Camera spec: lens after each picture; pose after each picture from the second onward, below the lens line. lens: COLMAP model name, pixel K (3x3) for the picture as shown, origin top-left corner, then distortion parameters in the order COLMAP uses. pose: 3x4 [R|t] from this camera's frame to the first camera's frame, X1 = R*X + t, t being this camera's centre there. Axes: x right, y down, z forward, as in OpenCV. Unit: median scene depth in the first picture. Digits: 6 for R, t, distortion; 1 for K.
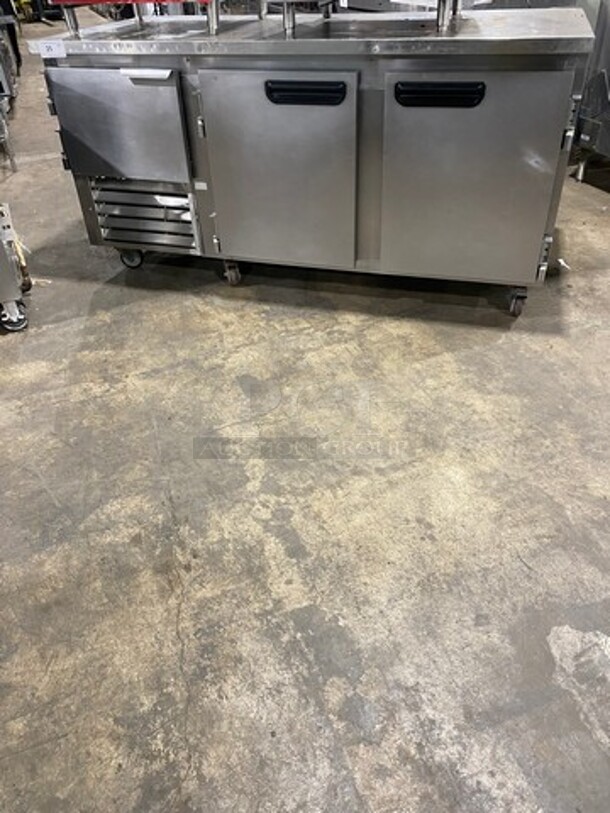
lens RADIAL K [[615.7, 0, 304.2], [0, 615.7, 408.2], [0, 0, 1]] dist [-0.001967, 0.003011]
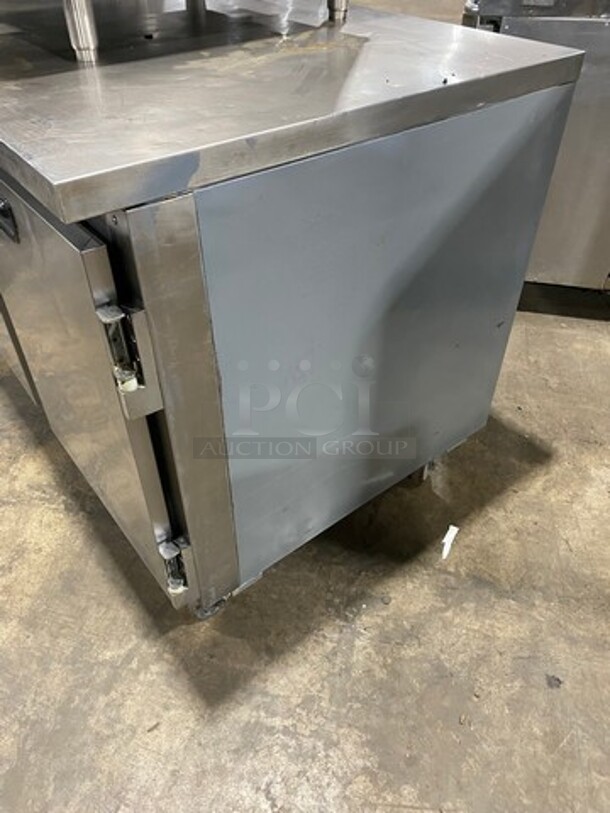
lens RADIAL K [[615.7, 0, 303.1], [0, 615.7, 406.9], [0, 0, 1]] dist [-0.001967, 0.003011]
pose [[0.821835, 0.418600, -0.386473, 0.736842], [-0.375721, 0.908147, 0.184669, -0.601846], [0.428277, -0.006561, 0.903624, 0.743381]]
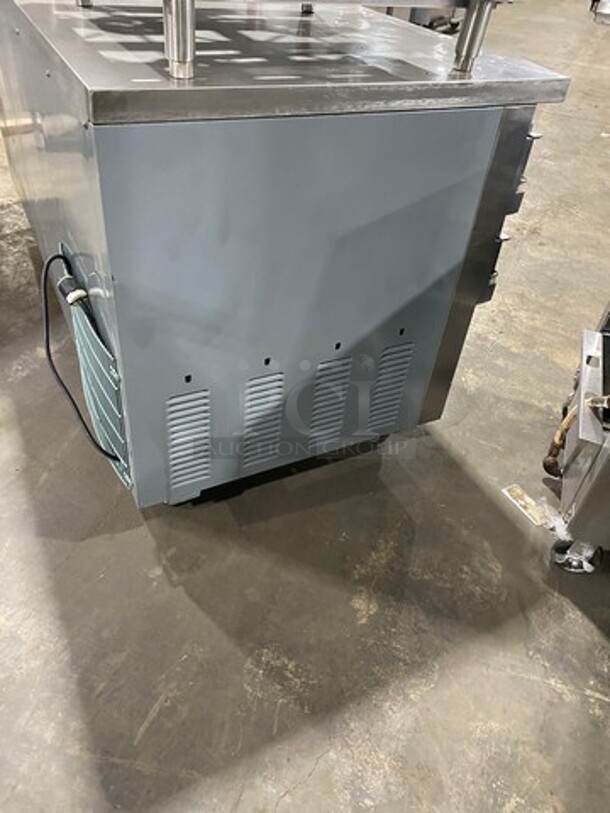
lens RADIAL K [[615.7, 0, 304.9], [0, 615.7, 406.1], [0, 0, 1]] dist [-0.001967, 0.003011]
pose [[-0.699454, -0.480594, 0.528955, -0.874257], [0.372997, 0.385849, 0.843797, -1.262581], [-0.609621, 0.787496, -0.090624, 1.760317]]
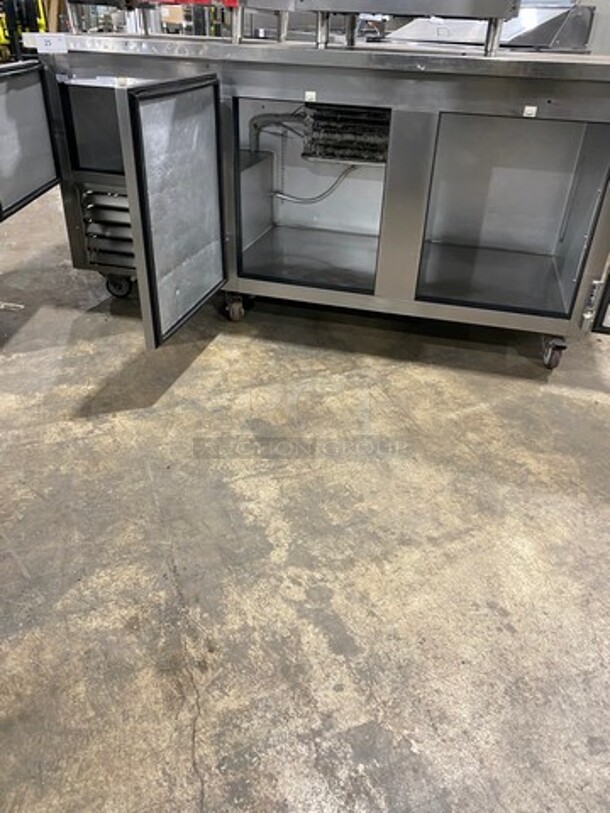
lens RADIAL K [[615.7, 0, 308.0], [0, 615.7, 405.5], [0, 0, 1]] dist [-0.001967, 0.003011]
pose [[0.996002, 0.042008, 0.078843, -0.112709], [-0.034394, 0.994829, -0.095561, 0.006819], [-0.082450, 0.092468, 0.992296, 0.176359]]
